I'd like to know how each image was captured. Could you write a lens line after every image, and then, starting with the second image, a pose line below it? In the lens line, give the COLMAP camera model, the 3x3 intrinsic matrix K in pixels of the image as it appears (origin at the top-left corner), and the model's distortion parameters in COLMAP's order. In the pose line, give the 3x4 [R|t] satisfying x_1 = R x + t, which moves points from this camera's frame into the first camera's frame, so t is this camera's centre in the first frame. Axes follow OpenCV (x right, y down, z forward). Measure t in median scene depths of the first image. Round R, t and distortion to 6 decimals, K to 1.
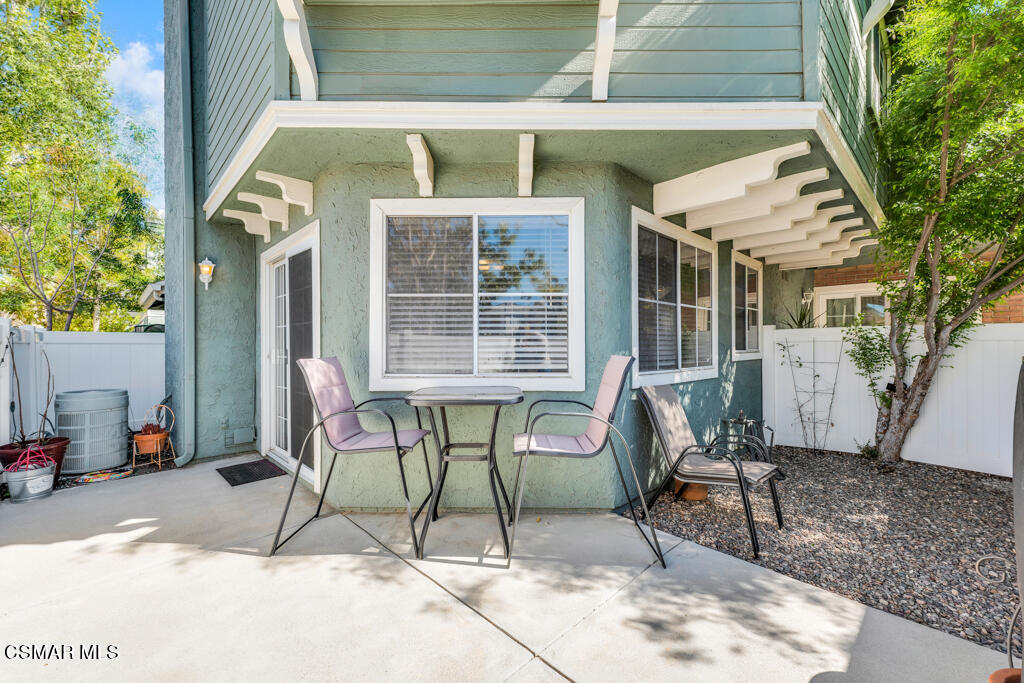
lens RADIAL K [[421.4, 0, 508.9], [0, 421.4, 342.9], [0, 0, 1]] dist [0.002609, 0.000302]
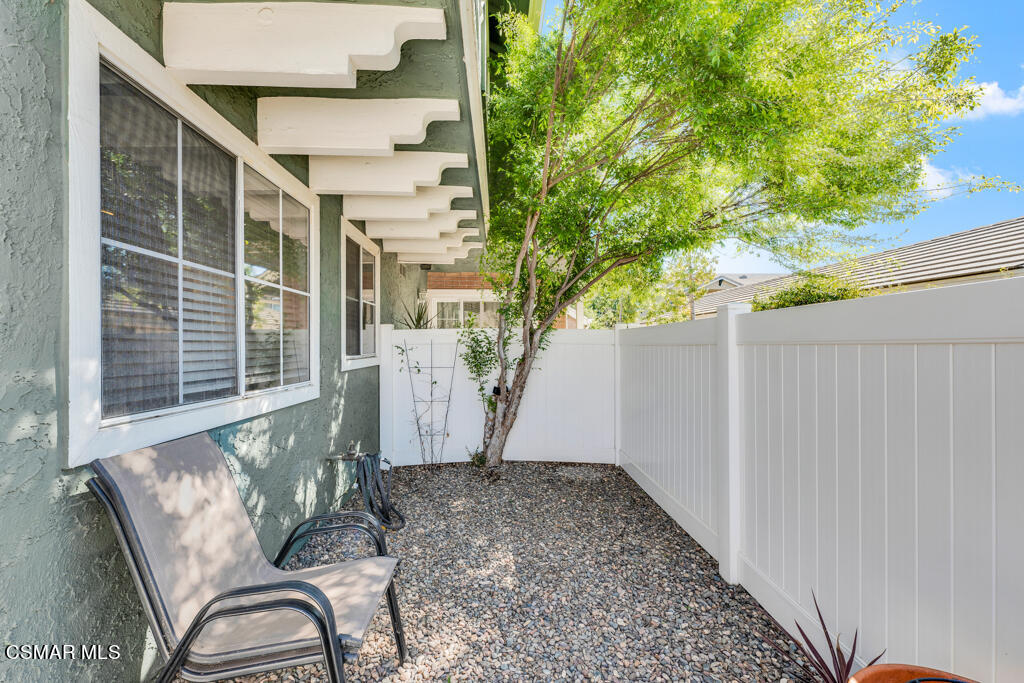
lens RADIAL K [[421.4, 0, 508.9], [0, 421.4, 342.9], [0, 0, 1]] dist [0.002609, 0.000302]
pose [[0.672117, 0.003901, 0.740435, 0.190240], [-0.001951, 0.999992, -0.003497, -0.002835], [-0.740443, 0.000906, 0.672119, 0.307116]]
